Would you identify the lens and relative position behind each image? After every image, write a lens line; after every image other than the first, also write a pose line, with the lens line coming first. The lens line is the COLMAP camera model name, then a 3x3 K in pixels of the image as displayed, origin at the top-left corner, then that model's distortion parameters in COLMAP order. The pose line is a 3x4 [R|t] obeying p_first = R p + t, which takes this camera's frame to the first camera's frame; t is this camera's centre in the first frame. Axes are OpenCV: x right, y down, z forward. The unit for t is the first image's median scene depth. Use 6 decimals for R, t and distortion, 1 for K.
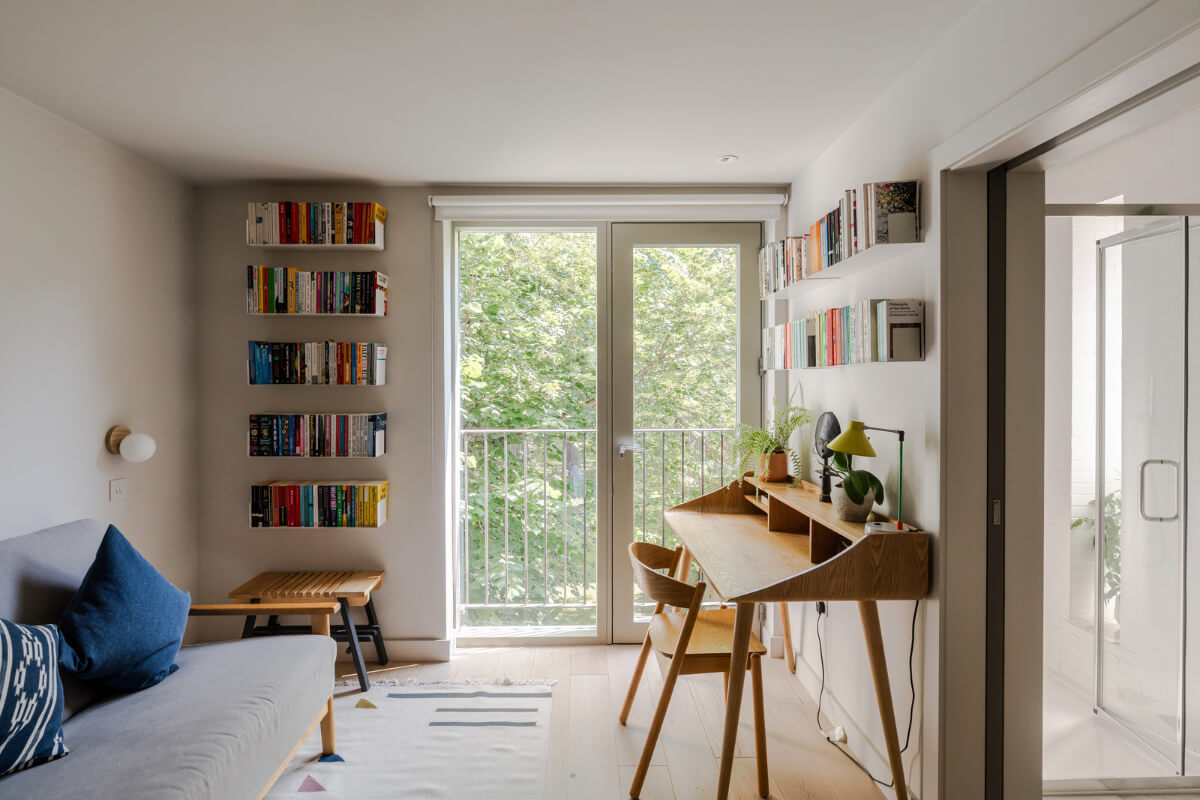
lens RADIAL K [[570.2, 0, 602.2], [0, 570.2, 386.3], [0, 0, 1]] dist [-0.007349, -0.000127]
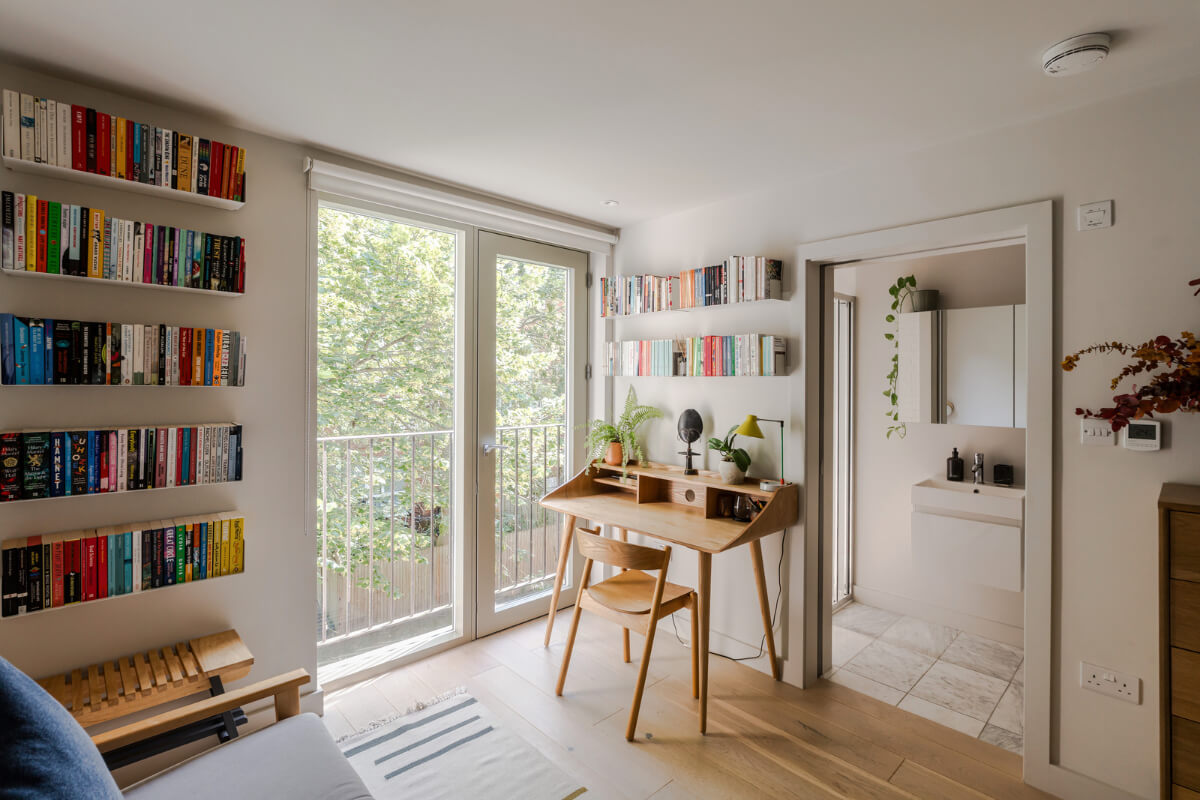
lens RADIAL K [[551.4, 0, 573.2], [0, 551.4, 378.1], [0, 0, 1]] dist [-0.000948, -0.000014]
pose [[0.752196, 0.014530, 0.658779, -0.549390], [-0.009813, 0.999893, -0.010849, -0.009683], [-0.658866, 0.001695, 0.752258, 0.147757]]
